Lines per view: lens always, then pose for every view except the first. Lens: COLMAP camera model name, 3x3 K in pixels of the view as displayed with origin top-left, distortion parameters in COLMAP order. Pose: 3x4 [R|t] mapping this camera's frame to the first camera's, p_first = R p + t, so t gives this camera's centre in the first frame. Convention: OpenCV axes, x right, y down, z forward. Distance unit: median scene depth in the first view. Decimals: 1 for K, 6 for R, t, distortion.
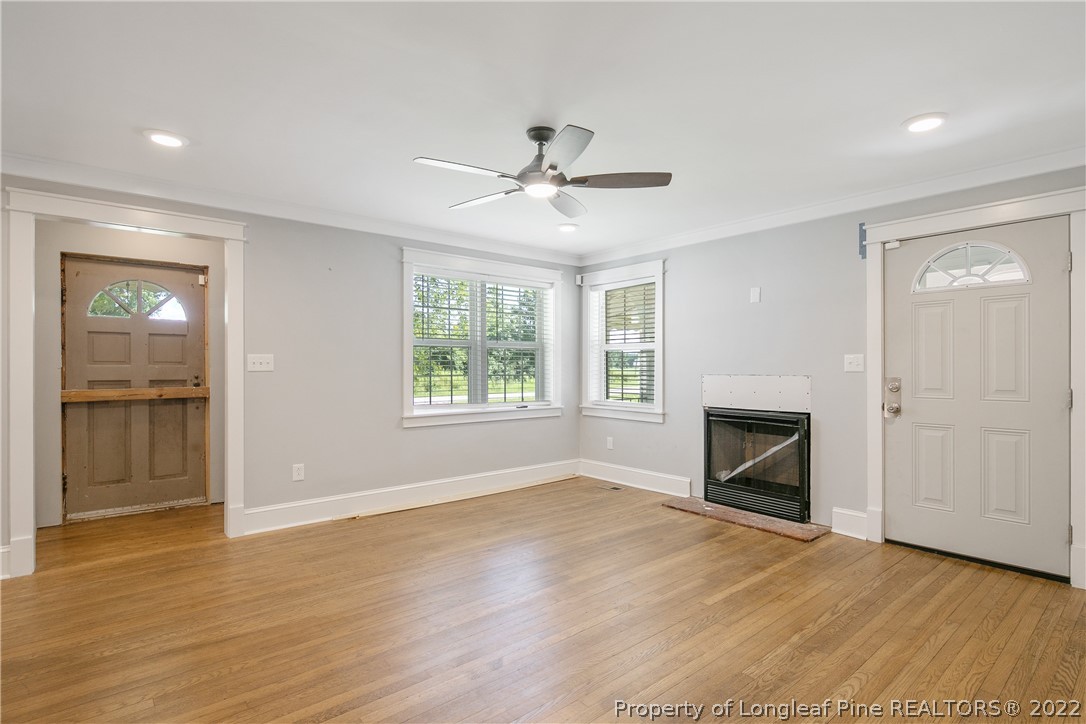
lens RADIAL K [[528.3, 0, 535.5], [0, 528.3, 369.2], [0, 0, 1]] dist [0.001564, -0.000055]
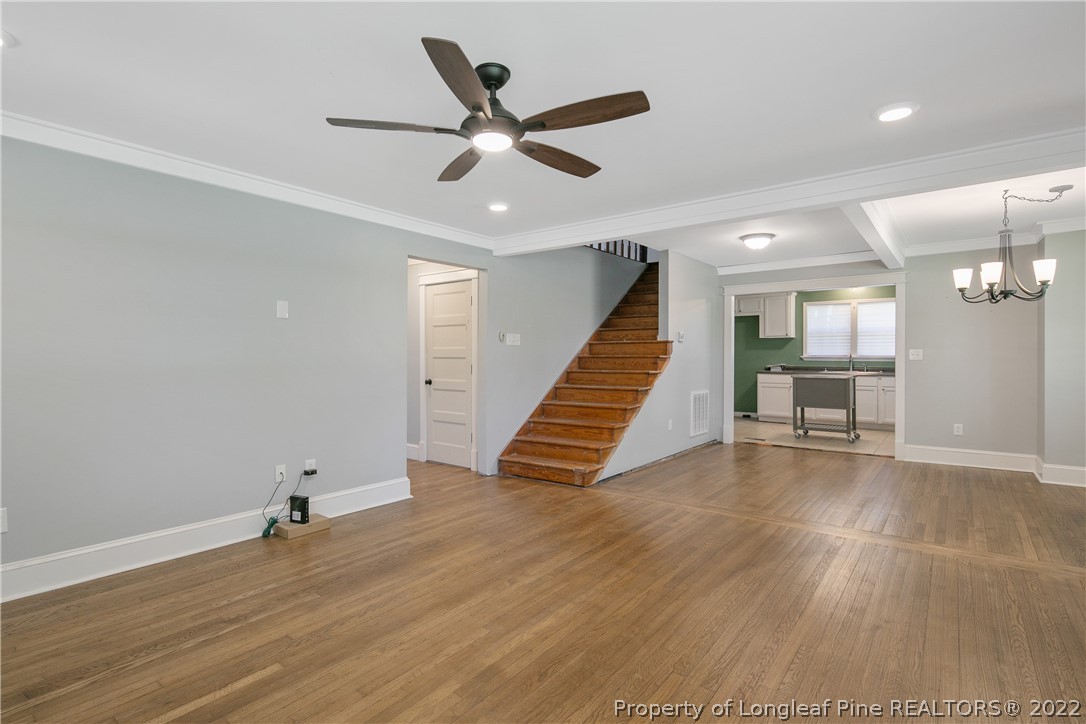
lens RADIAL K [[529.4, 0, 538.4], [0, 529.4, 352.1], [0, 0, 1]] dist [-0.000041, -0.000594]
pose [[-0.975147, 0.000065, -0.221559, 0.088008], [-0.000107, 1.000000, 0.000765, -0.010523], [0.221559, 0.000769, -0.975147, 1.300069]]
